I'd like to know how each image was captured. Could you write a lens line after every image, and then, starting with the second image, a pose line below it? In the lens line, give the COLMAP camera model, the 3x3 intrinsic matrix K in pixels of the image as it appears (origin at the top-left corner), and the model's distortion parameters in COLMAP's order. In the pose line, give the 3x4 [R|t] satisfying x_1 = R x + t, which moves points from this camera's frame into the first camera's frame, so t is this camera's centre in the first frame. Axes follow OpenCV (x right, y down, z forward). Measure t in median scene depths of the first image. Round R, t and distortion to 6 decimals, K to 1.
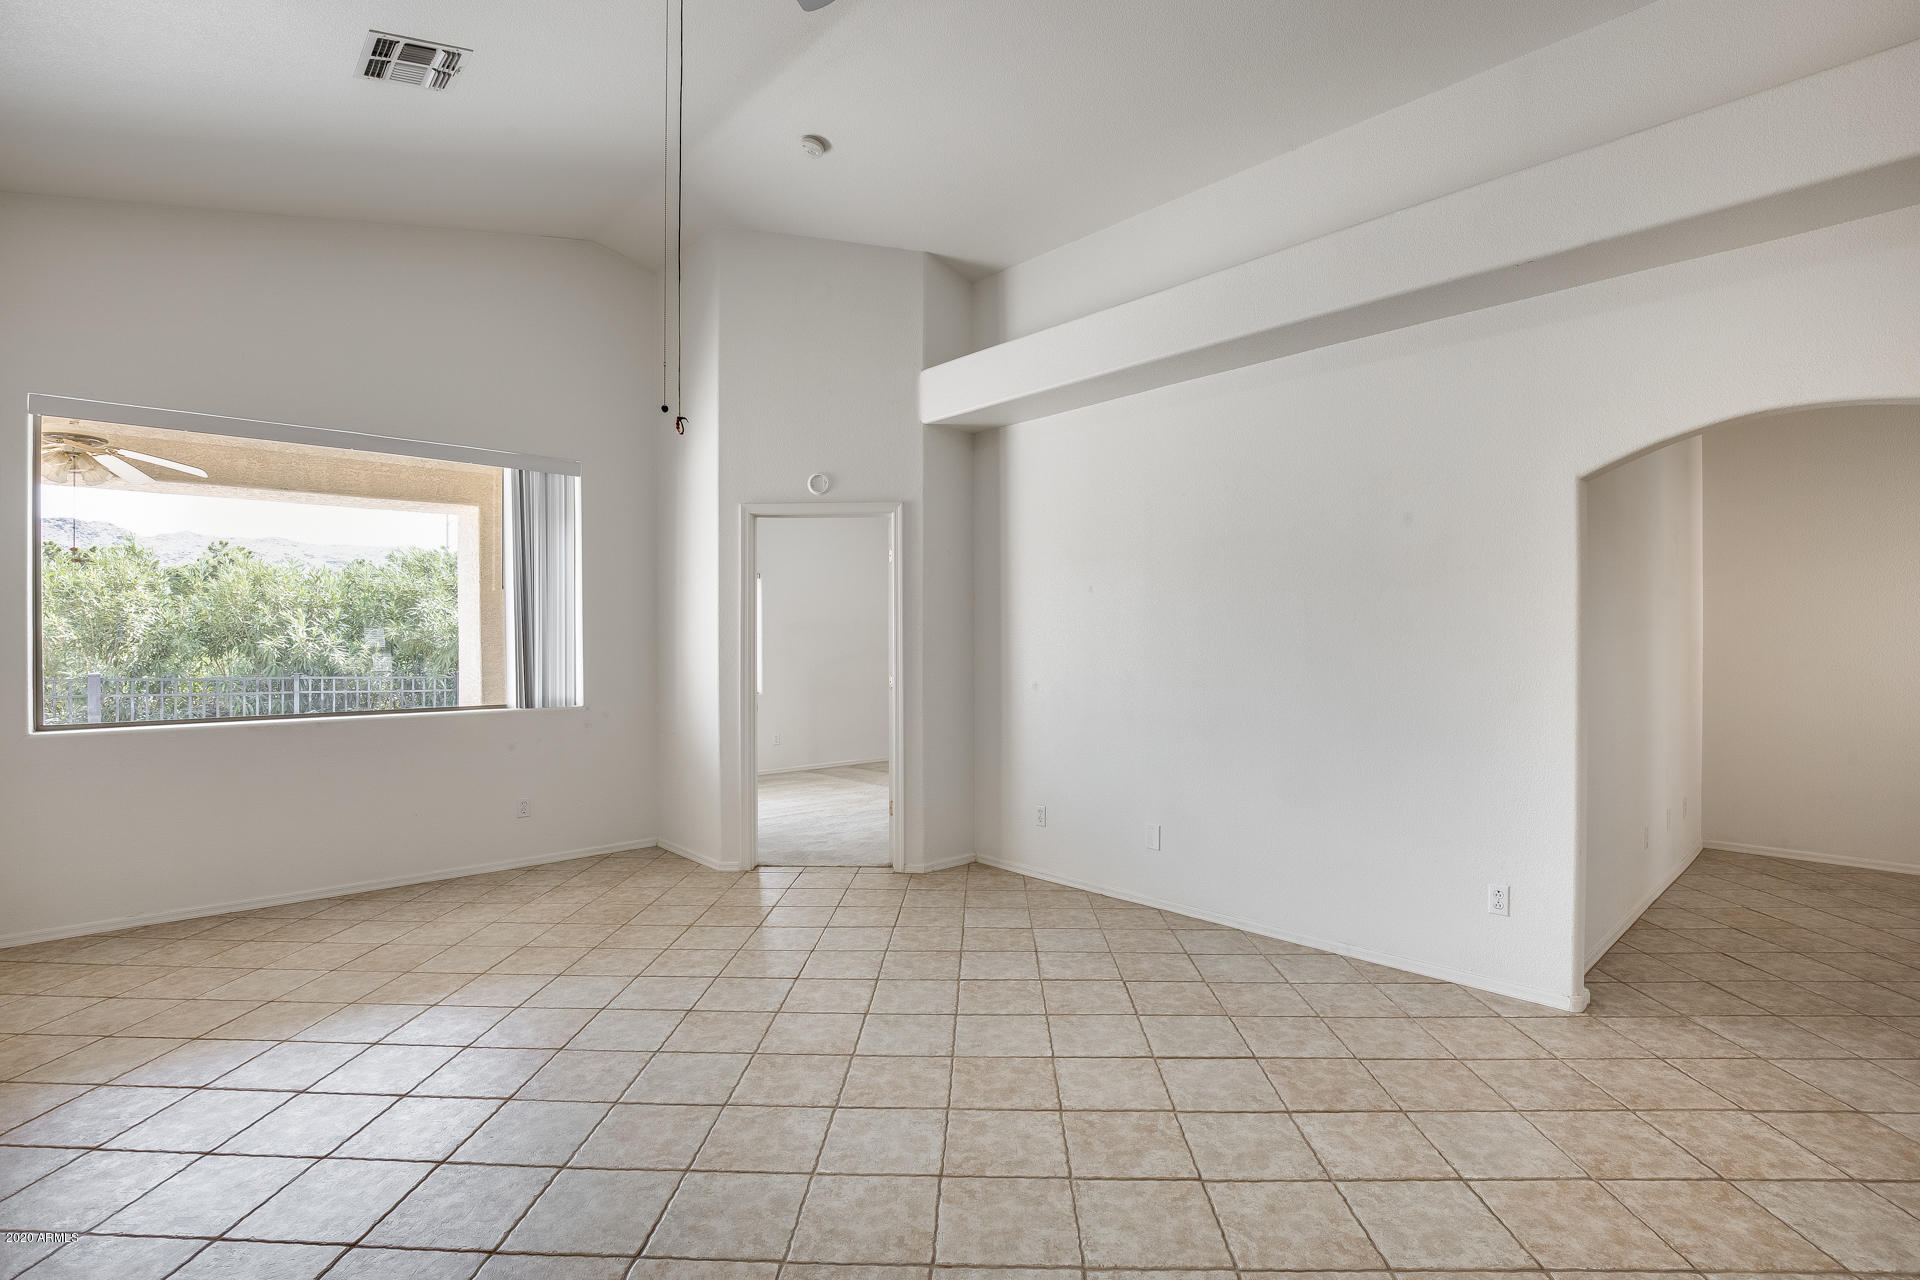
lens RADIAL K [[864.5, 0, 959.1], [0, 864.5, 643.1], [0, 0, 1]] dist [0.005175, 0.000074]
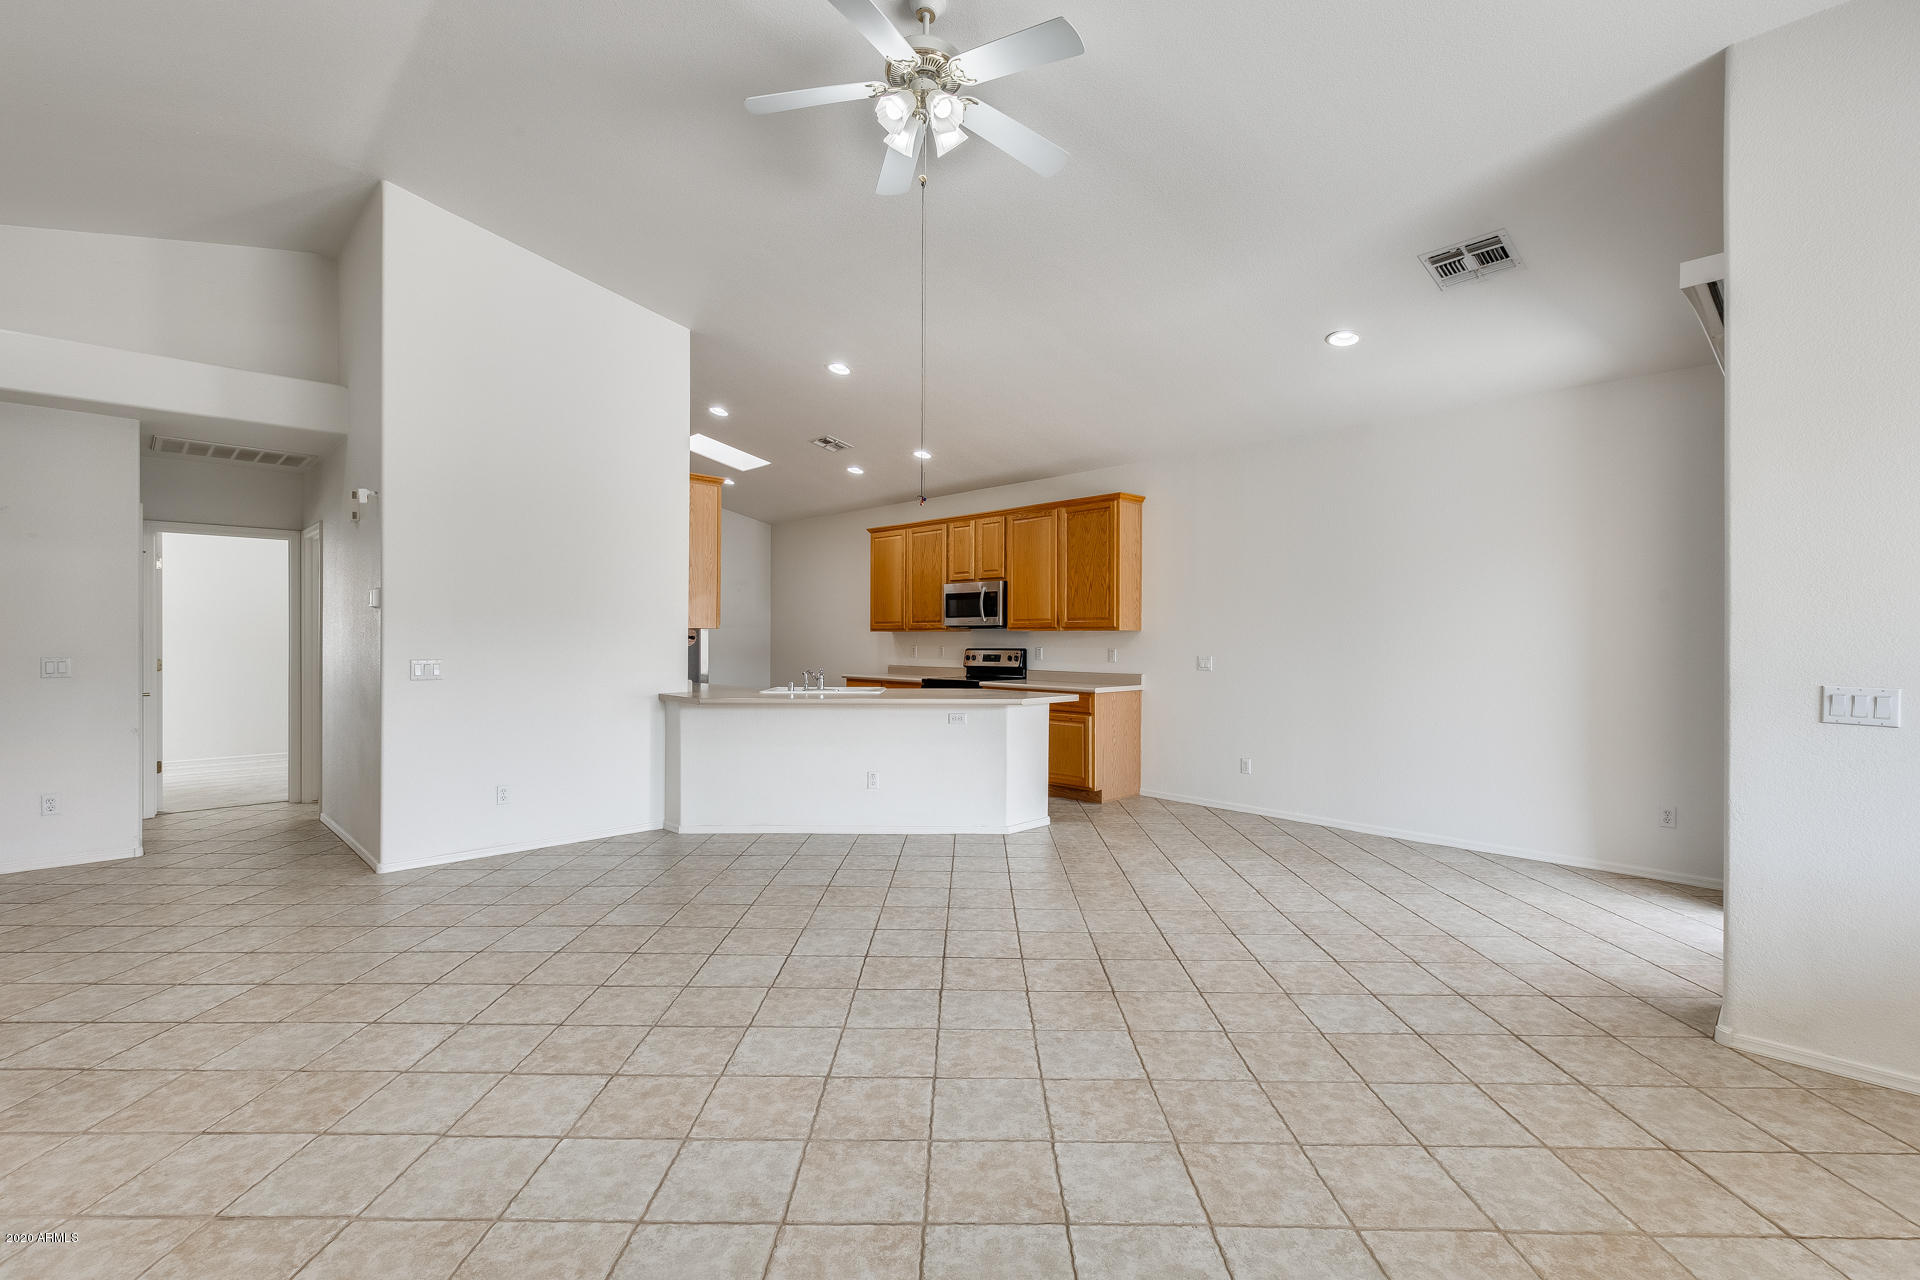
lens RADIAL K [[864.5, 0, 955.2], [0, 864.5, 637.3], [0, 0, 1]] dist [0.005175, 0.000074]
pose [[-0.999878, 0.003058, -0.015286, -0.292068], [0.003070, 0.999995, -0.000762, 0.006773], [0.015283, -0.000809, -0.999883, 2.123978]]
